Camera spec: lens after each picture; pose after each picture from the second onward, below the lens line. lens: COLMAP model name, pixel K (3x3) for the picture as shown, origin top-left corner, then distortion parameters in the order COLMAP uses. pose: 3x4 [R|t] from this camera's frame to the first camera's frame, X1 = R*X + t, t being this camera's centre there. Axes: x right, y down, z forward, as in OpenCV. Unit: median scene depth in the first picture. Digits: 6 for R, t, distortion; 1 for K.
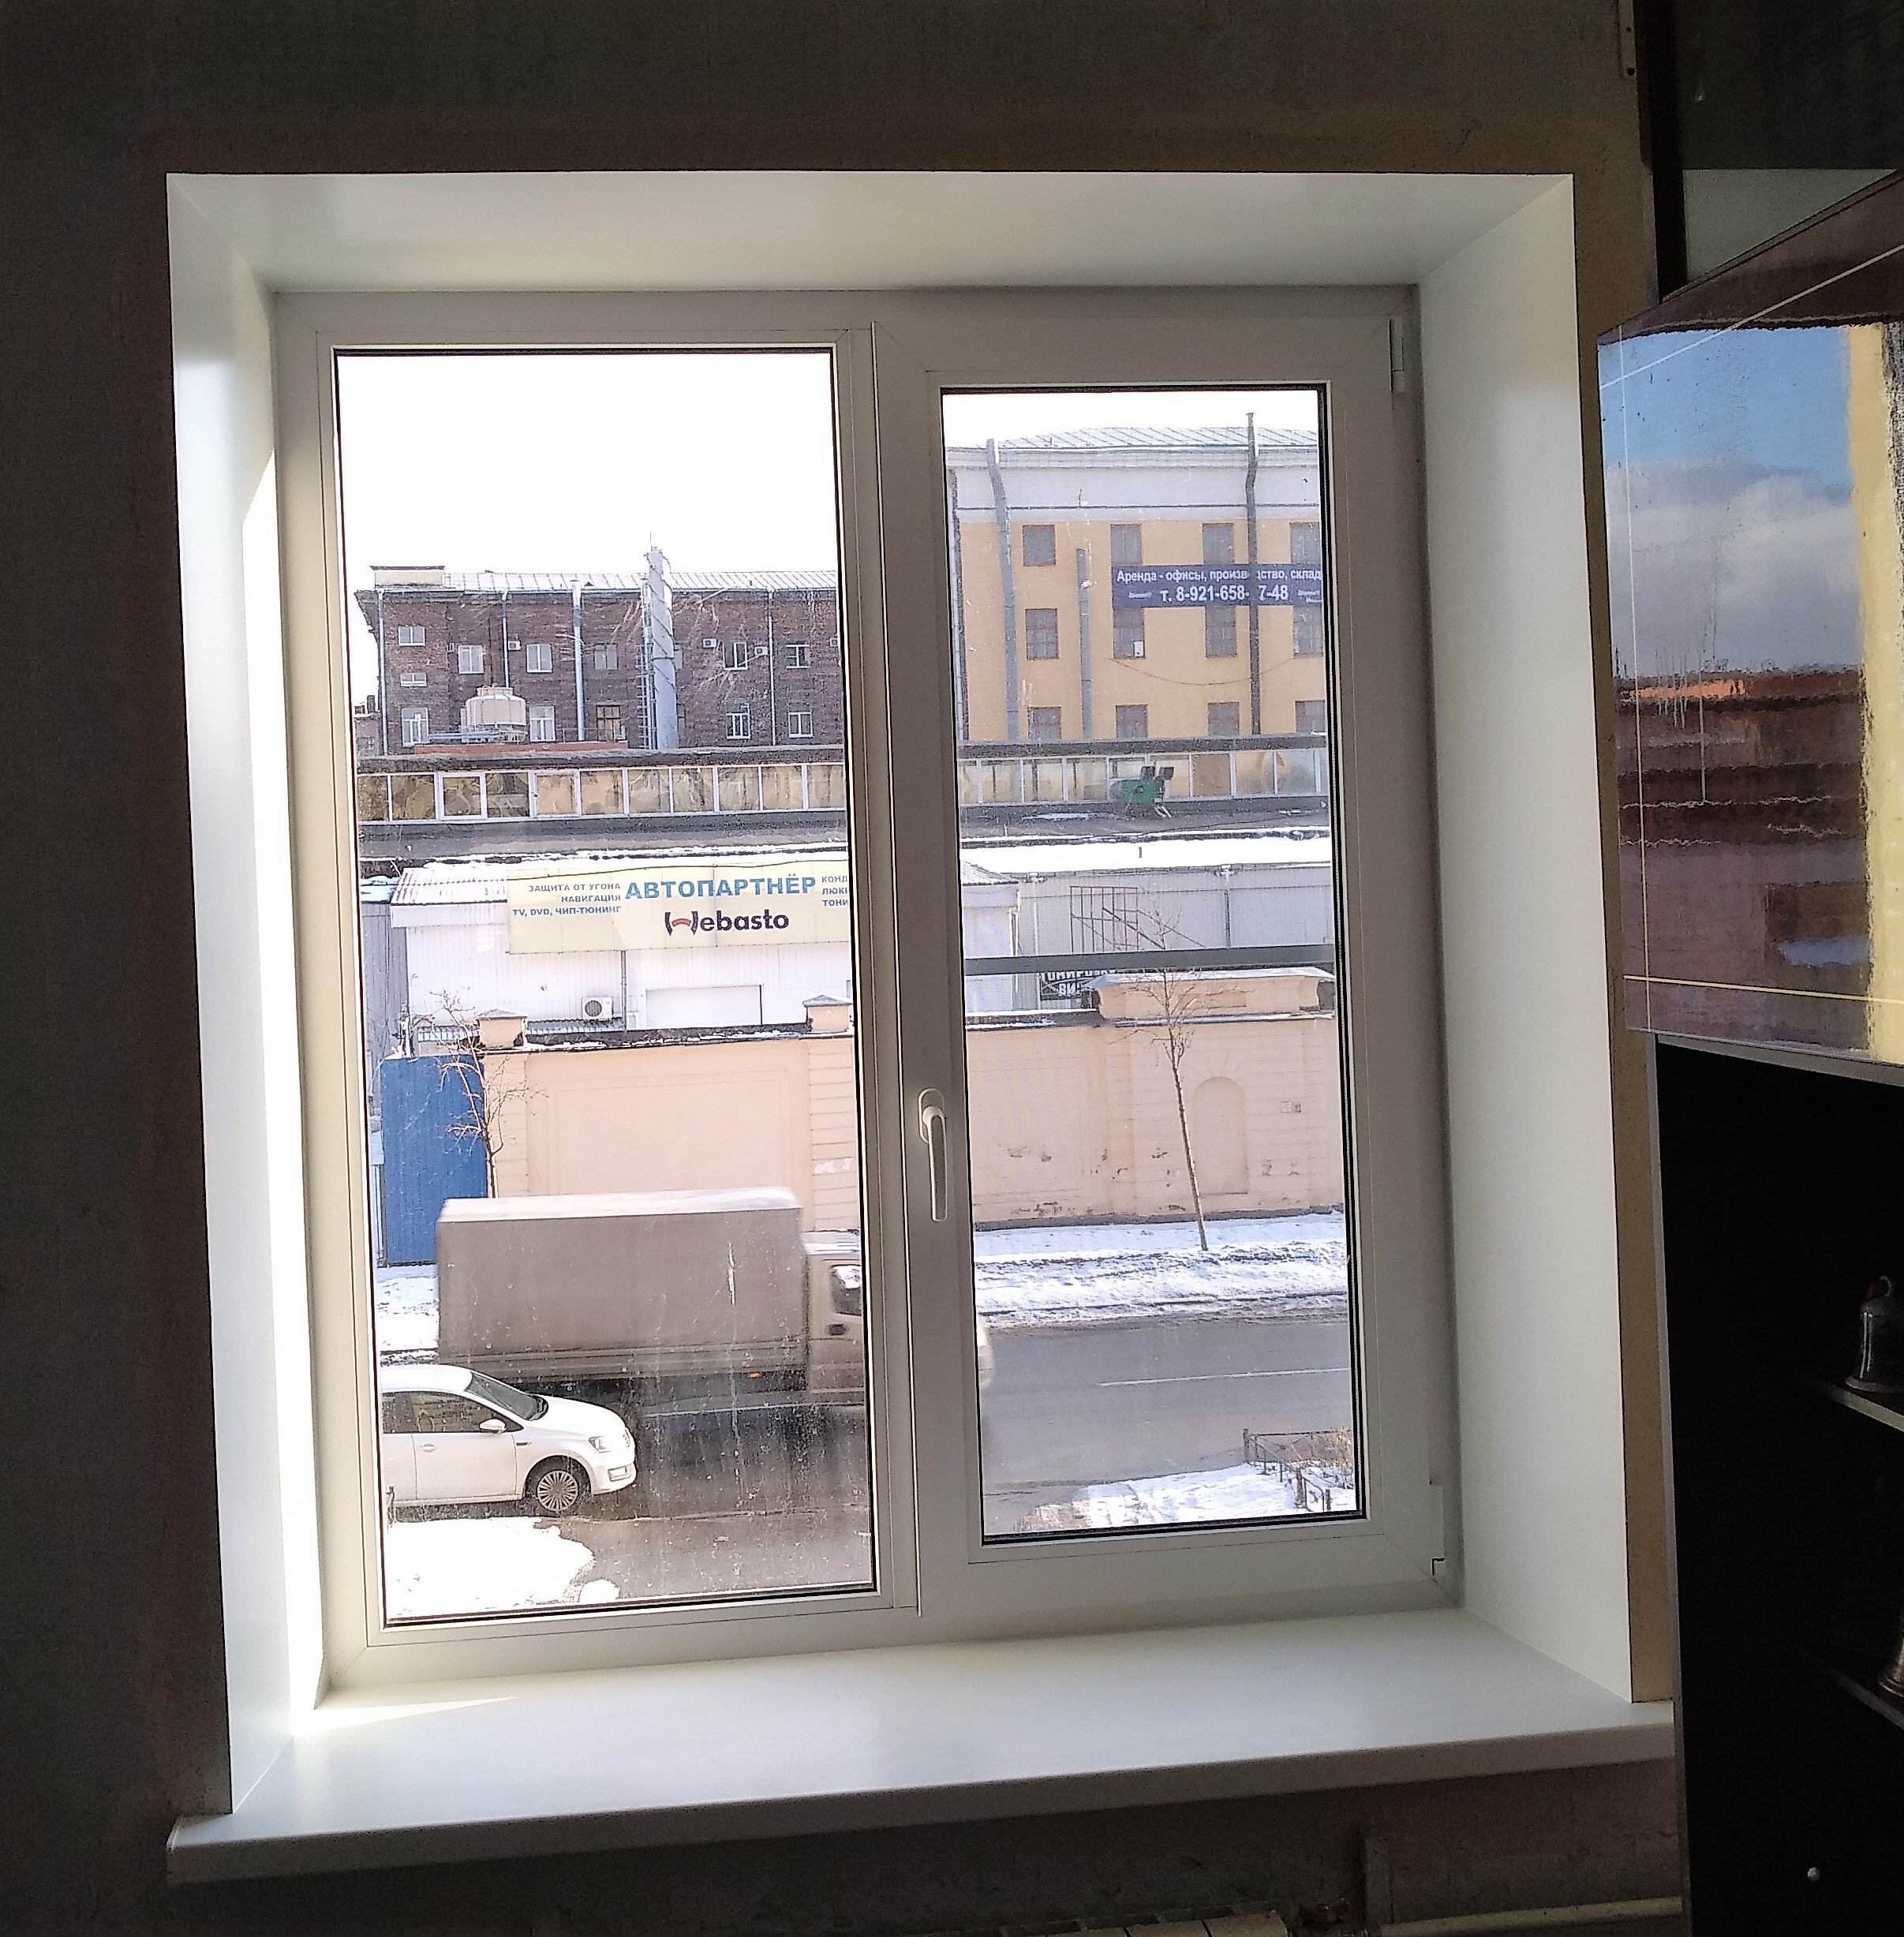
lens RADIAL K [[2371.3, 0, 946.5], [0, 2371.3, 877.6], [0, 0, 1]] dist [0.057404, -0.067684]
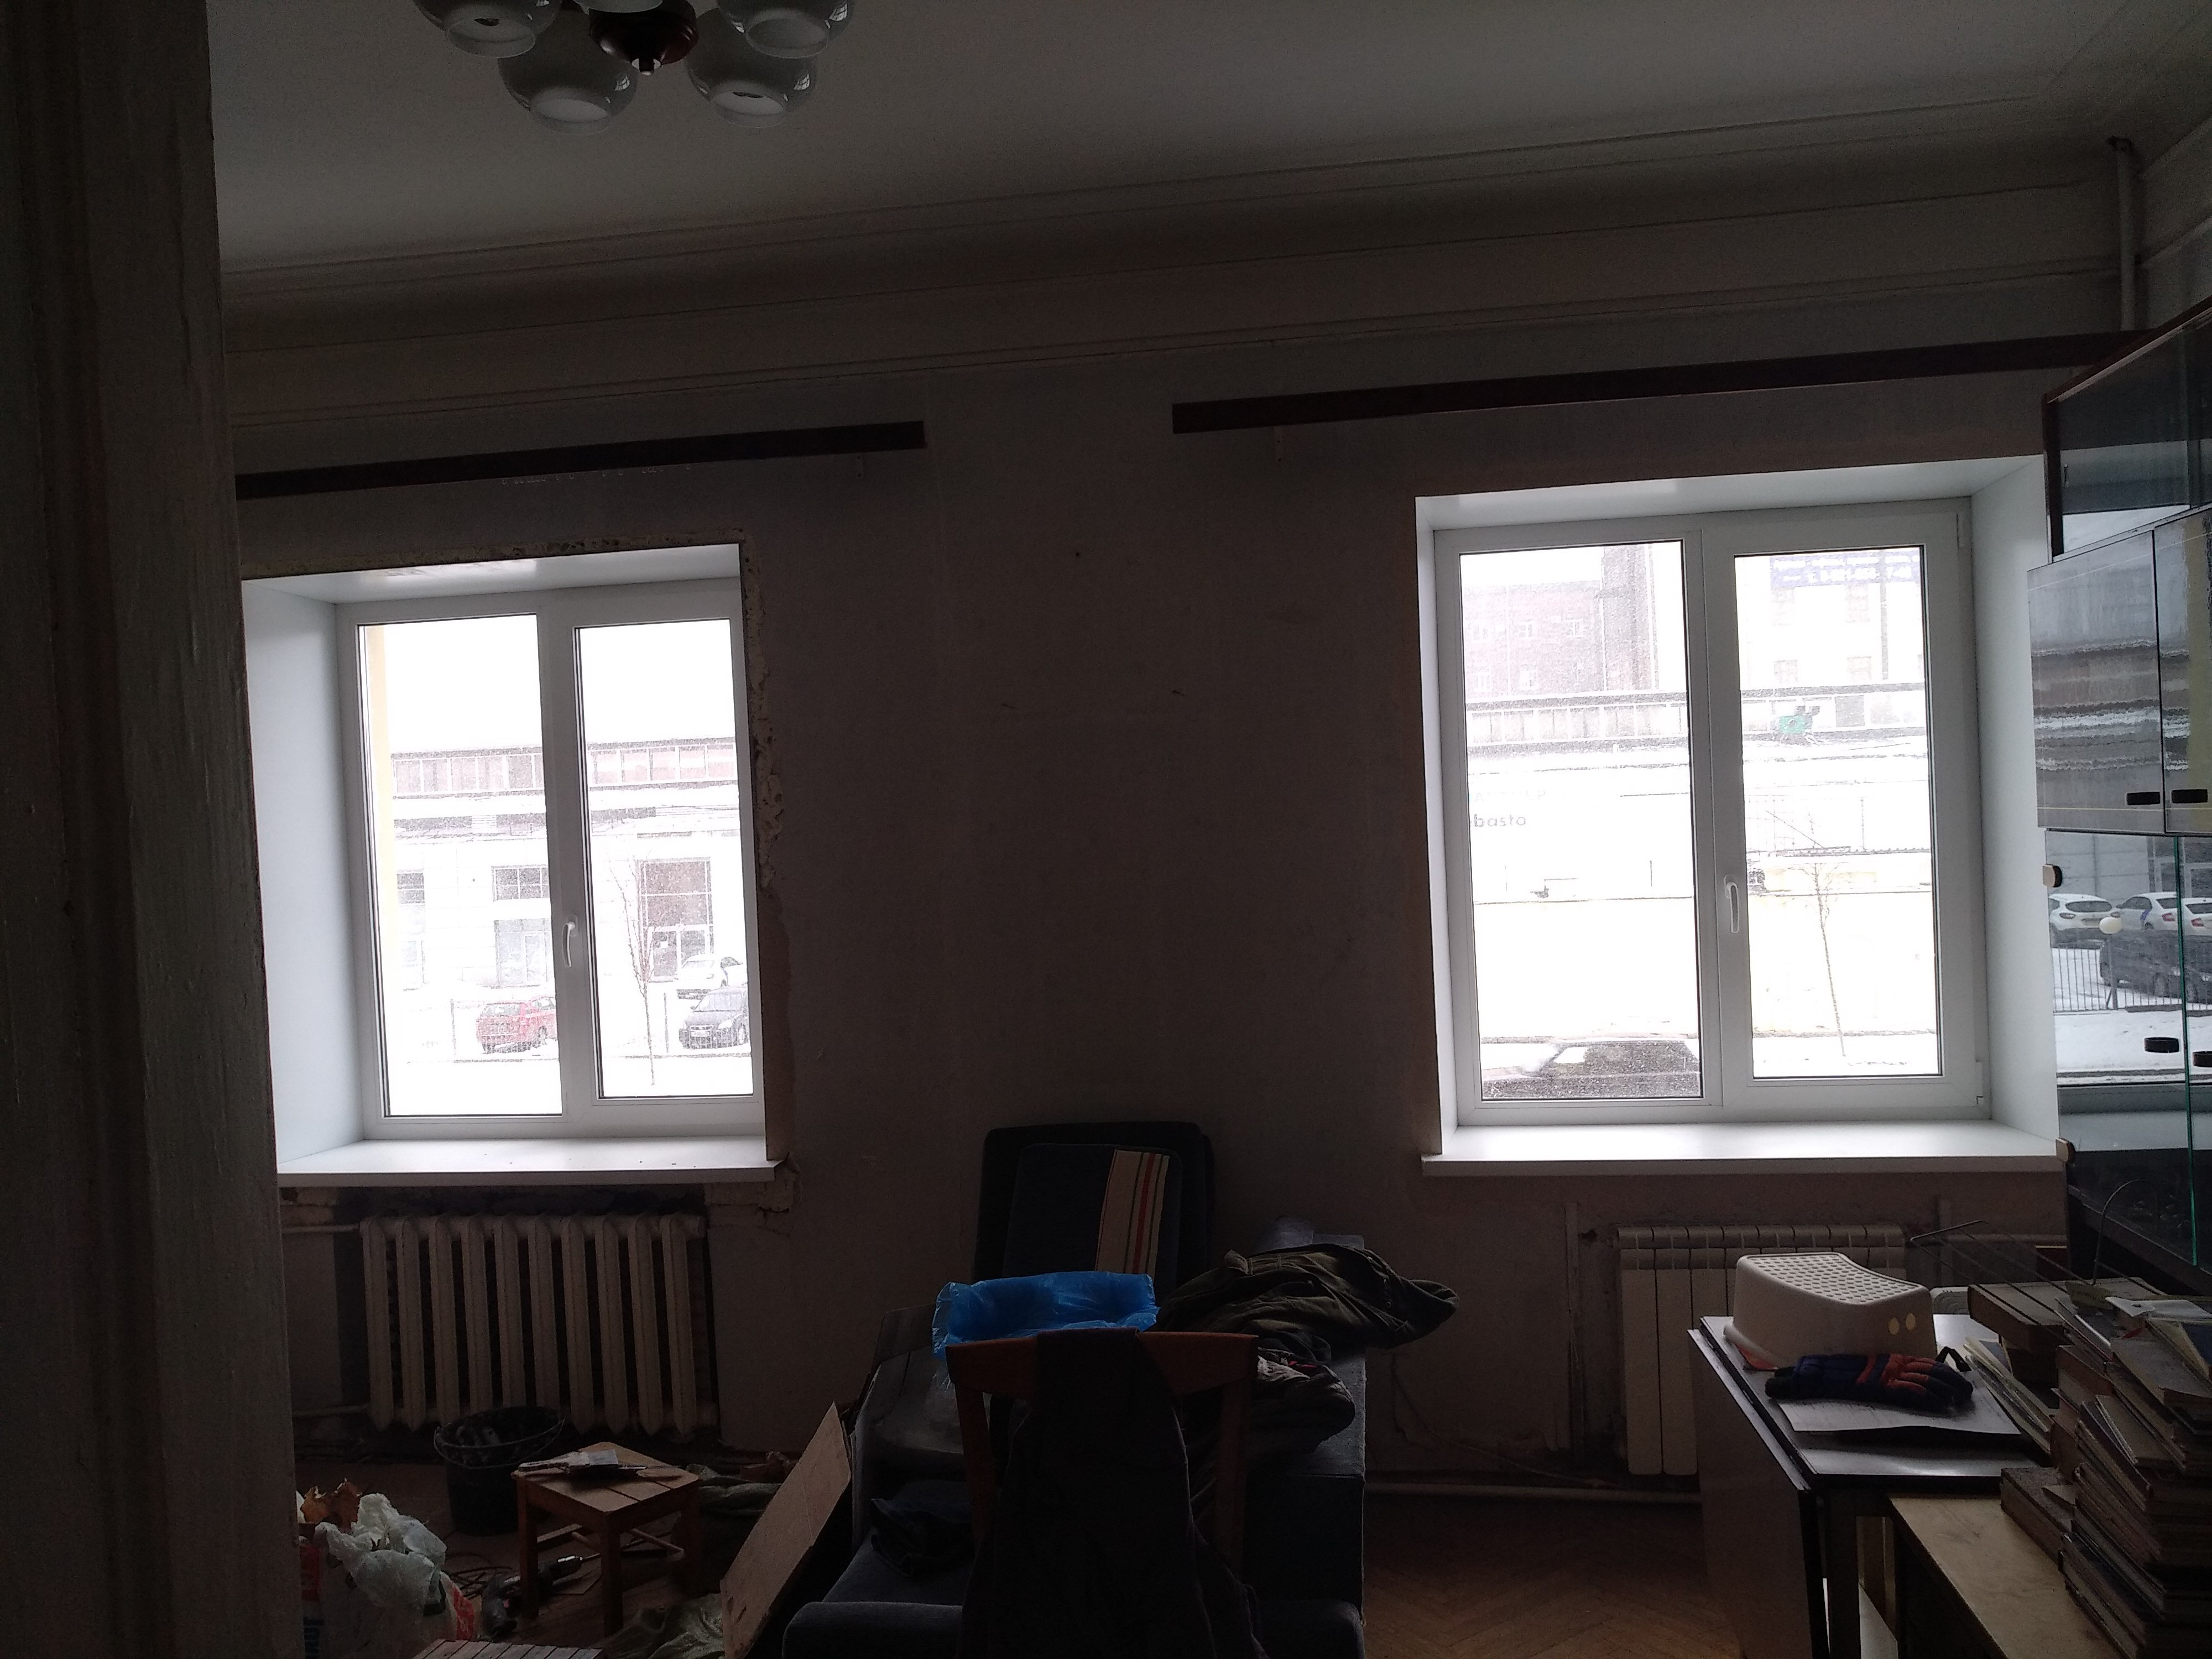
lens RADIAL K [[1844.7, 0, 1070.3], [0, 1844.7, 819.1], [0, 0, 1]] dist [-0.000107, 0.003291]
pose [[0.959440, -0.001503, -0.281908, -0.018316], [0.005415, 0.999900, 0.013099, 0.001844], [0.281860, -0.014094, 0.959352, -0.135652]]
